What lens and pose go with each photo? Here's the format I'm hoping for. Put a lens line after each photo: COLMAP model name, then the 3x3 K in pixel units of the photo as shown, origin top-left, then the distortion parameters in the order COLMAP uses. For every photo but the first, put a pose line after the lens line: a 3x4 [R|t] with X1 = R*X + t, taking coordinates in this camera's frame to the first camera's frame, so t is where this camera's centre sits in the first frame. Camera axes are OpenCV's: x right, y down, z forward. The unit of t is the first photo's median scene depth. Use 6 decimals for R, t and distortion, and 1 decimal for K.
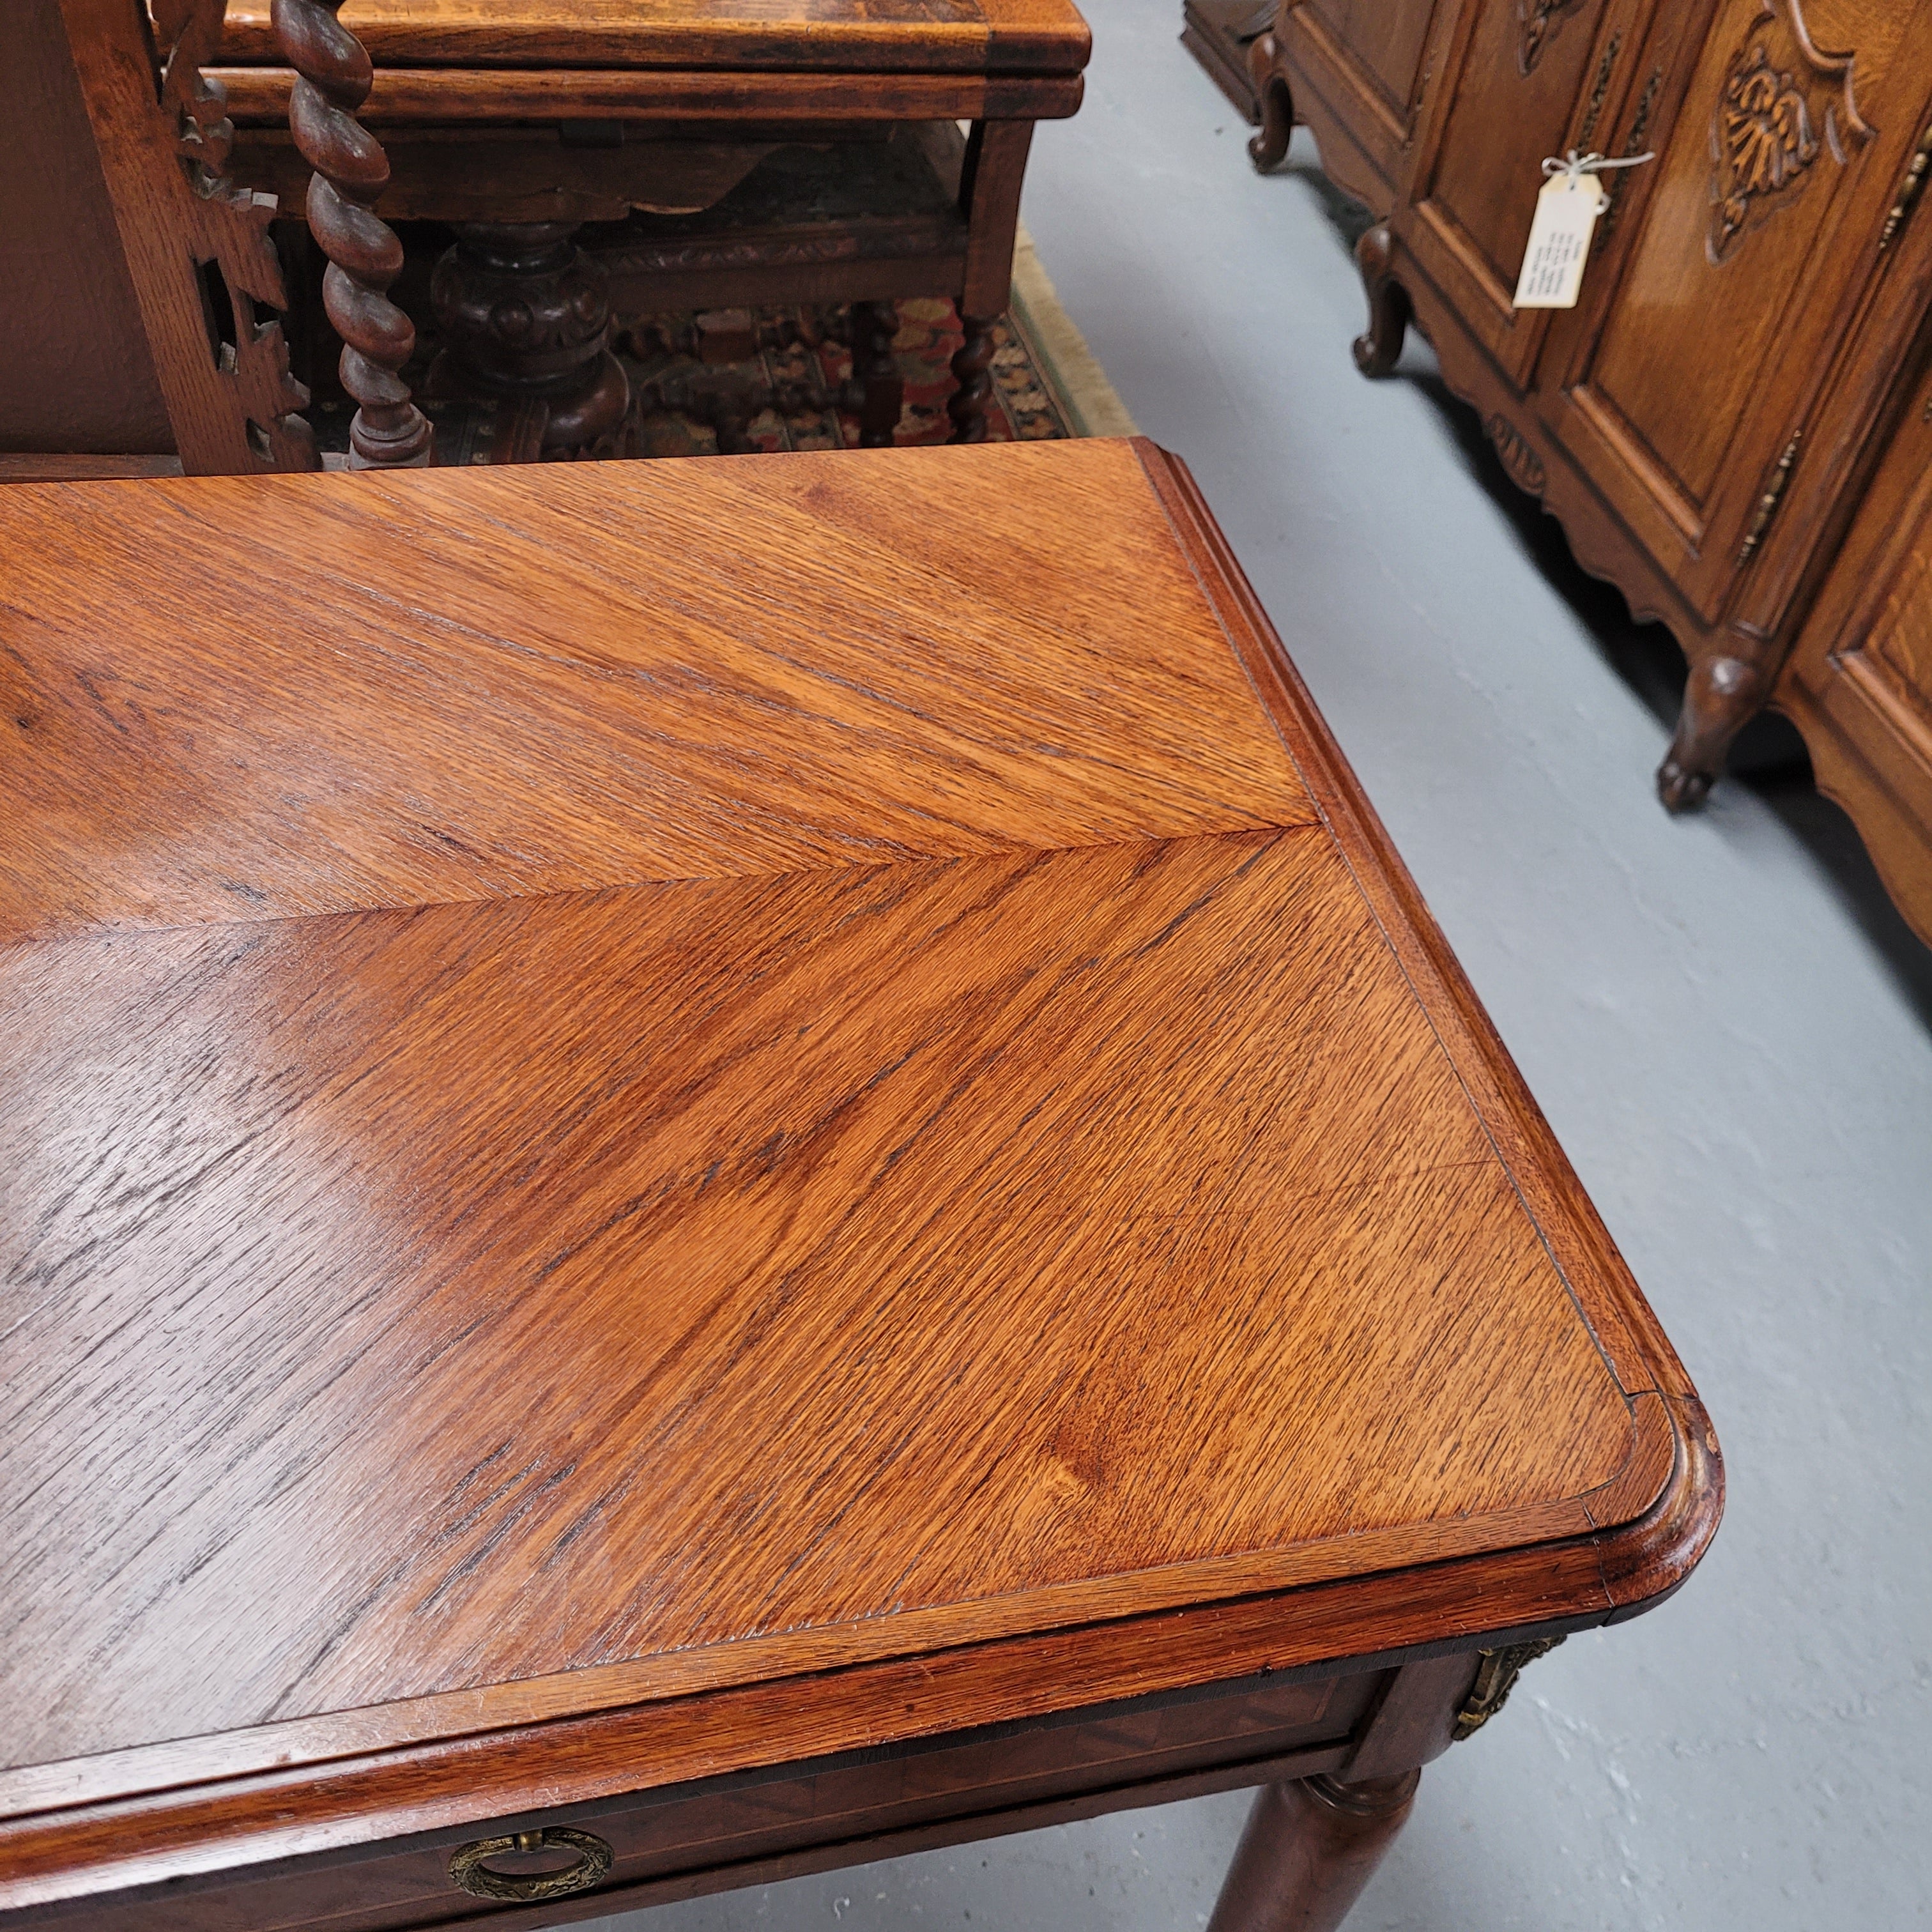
lens RADIAL K [[1959.4, 0, 957.5], [0, 1959.4, 969.6], [0, 0, 1]] dist [0.033642, 0.000000]
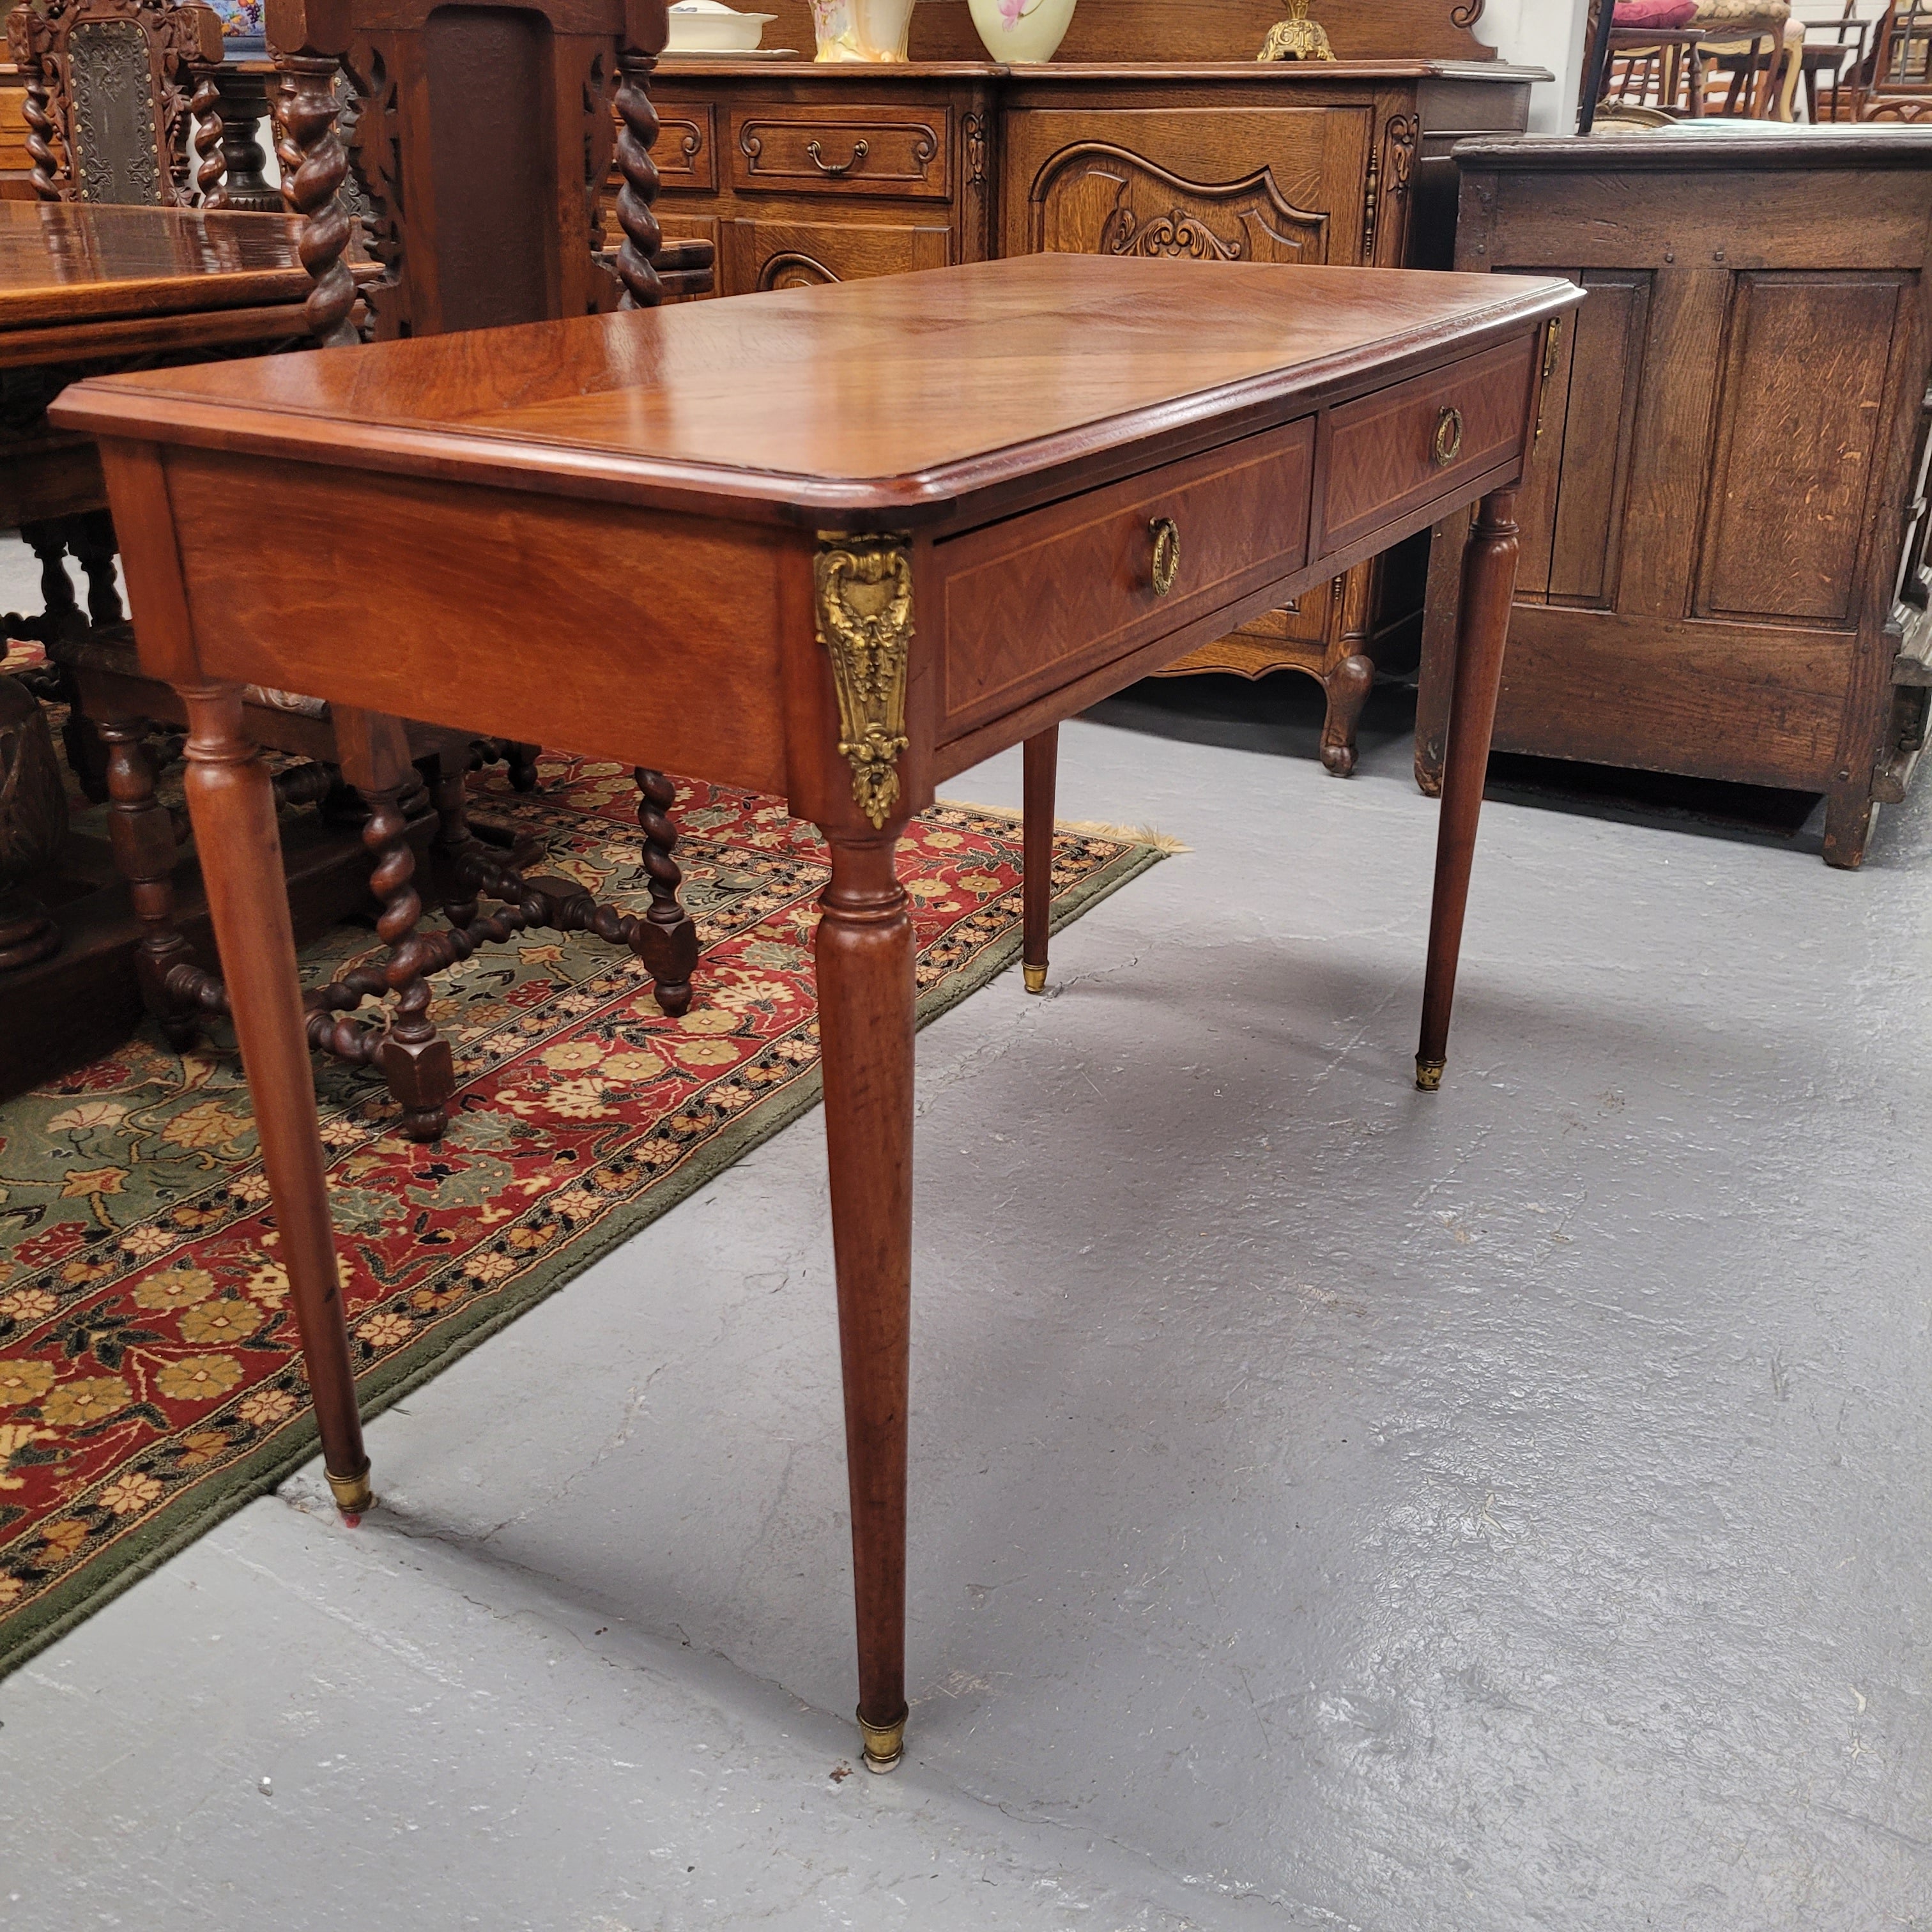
lens RADIAL K [[1959.4, 0, 1000.1], [0, 1959.4, 965.0], [0, 0, 1]] dist [0.033642, 0.000000]
pose [[0.670207, -0.370932, 0.642831, -1.229667], [0.559107, 0.821948, -0.108629, 0.450270], [-0.488080, 0.432215, 0.758266, -0.251718]]
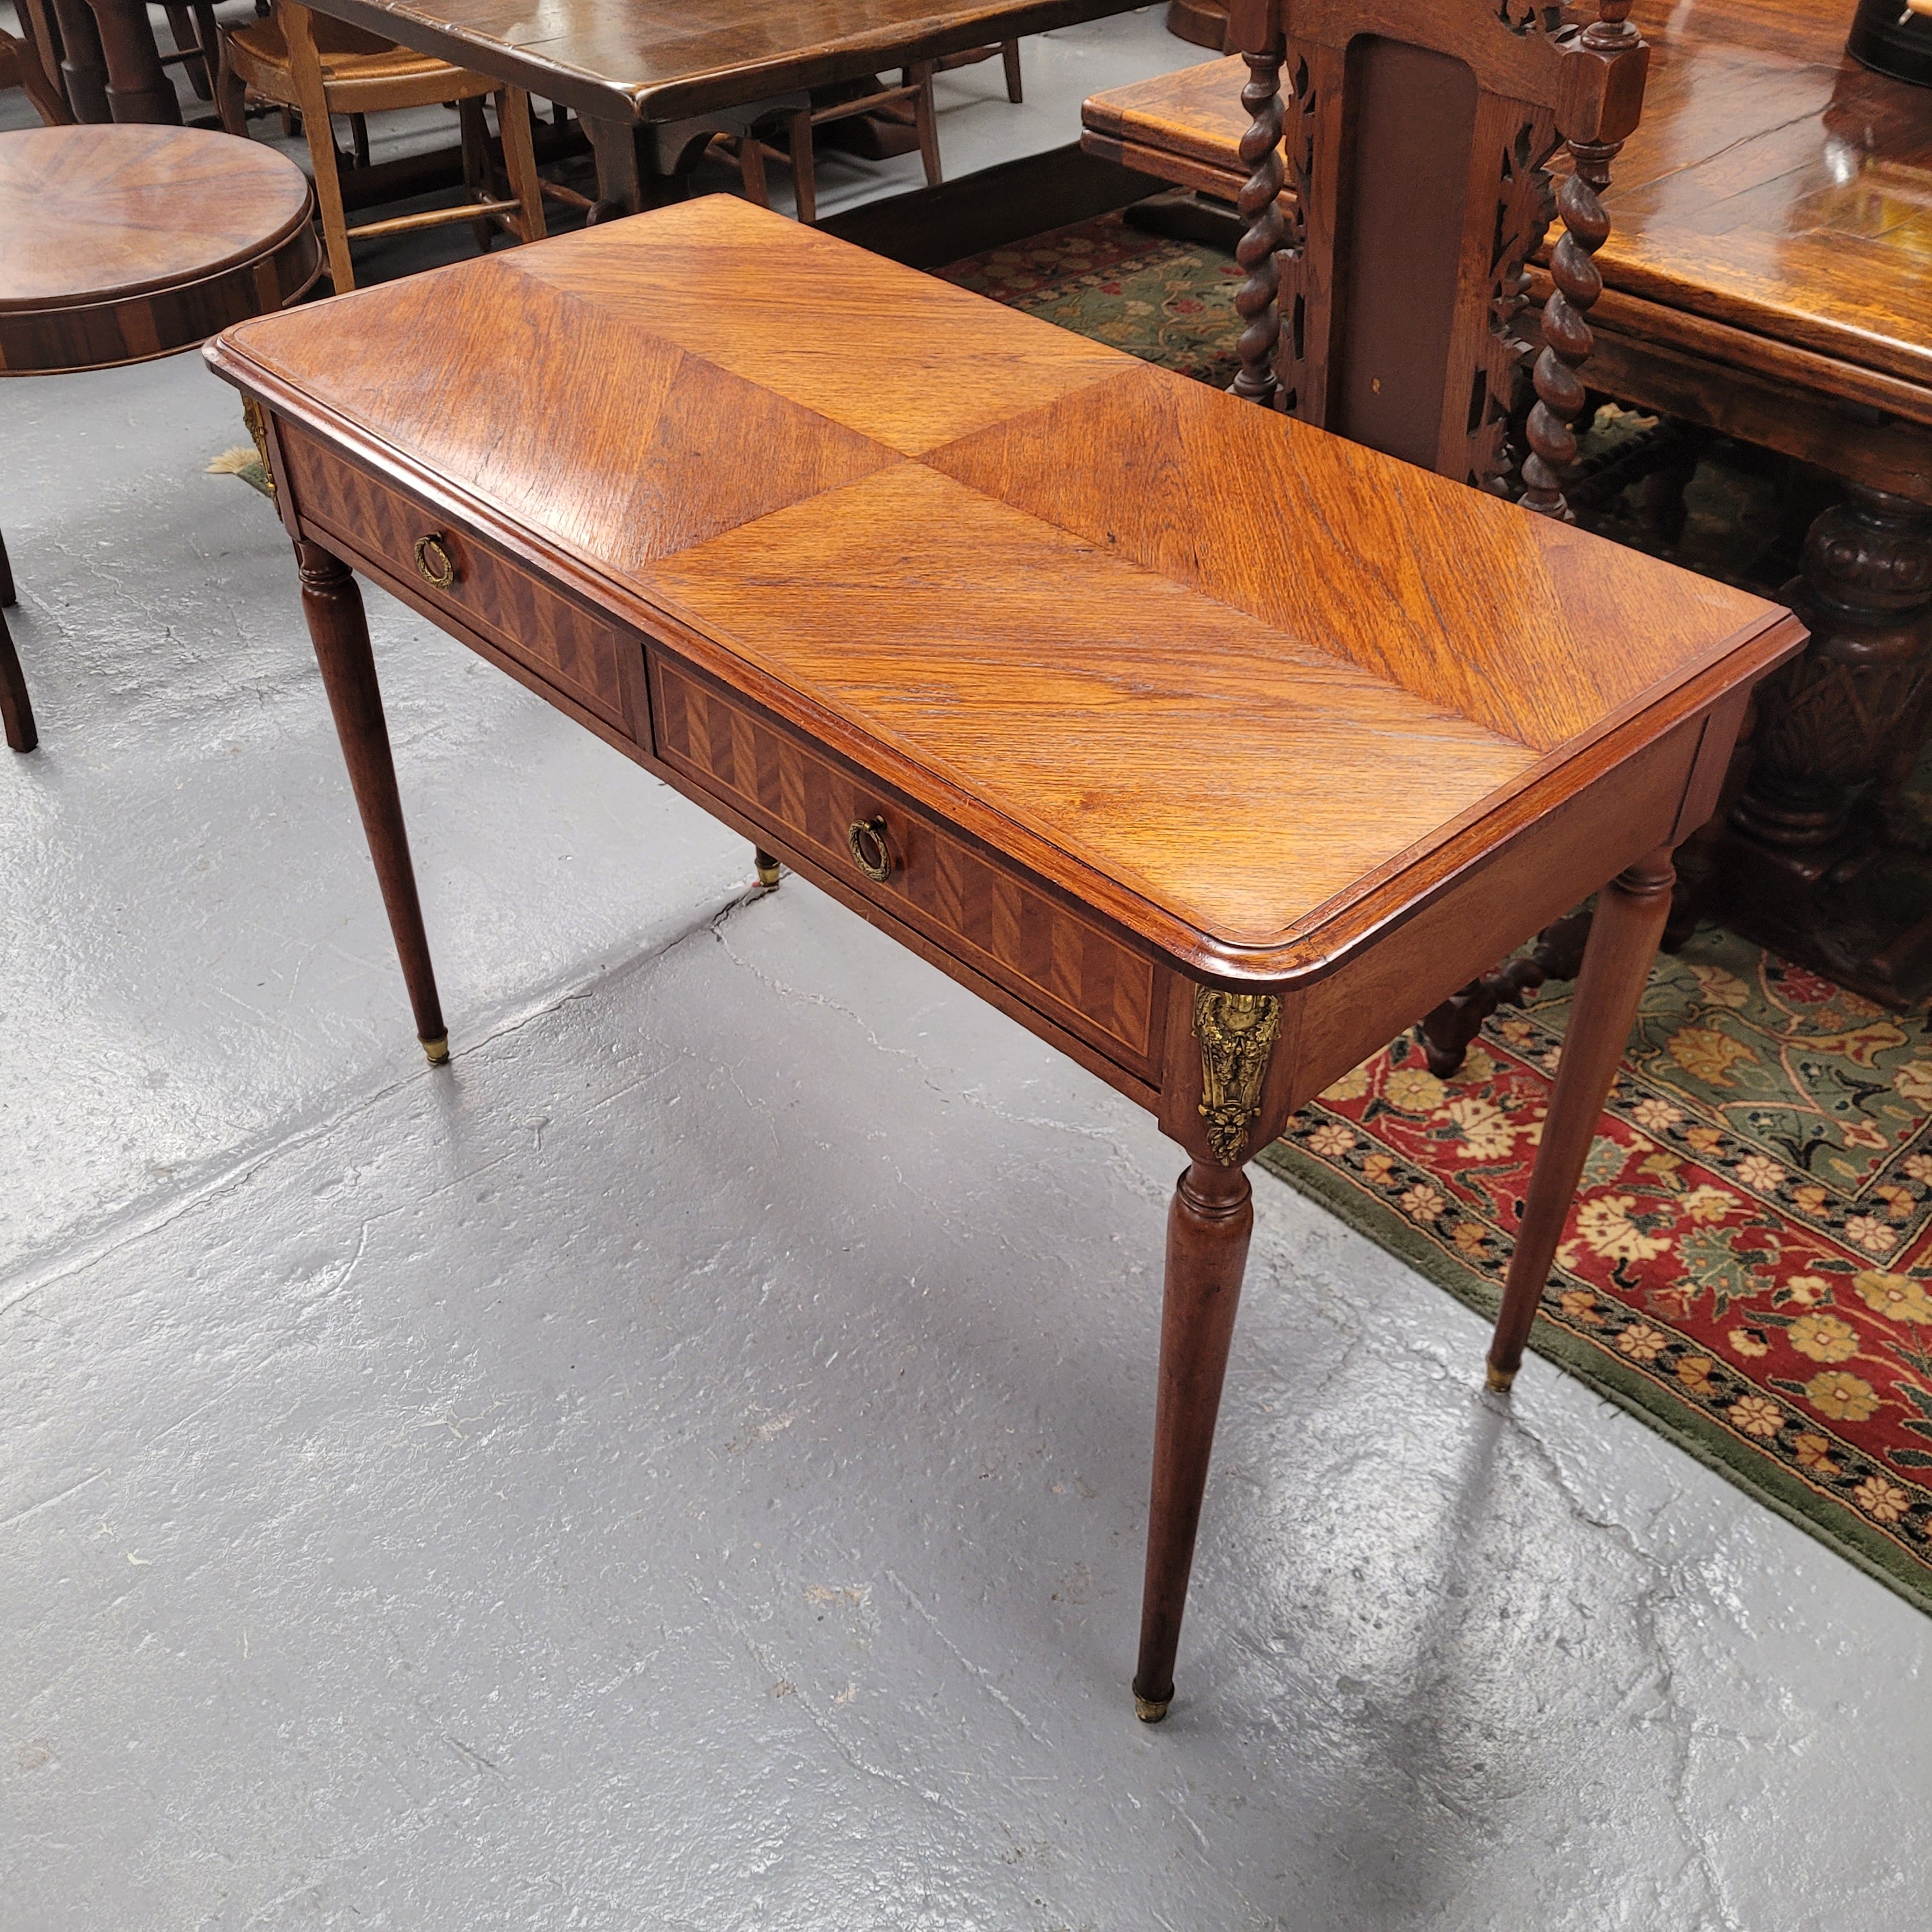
lens RADIAL K [[1959.4, 0, 962.7], [0, 1959.4, 993.3], [0, 0, 1]] dist [0.033642, 0.000000]
pose [[0.511885, 0.488337, -0.706754, 0.686565], [-0.584318, 0.801004, 0.130253, 0.091174], [0.629720, 0.346295, 0.695366, -0.225687]]
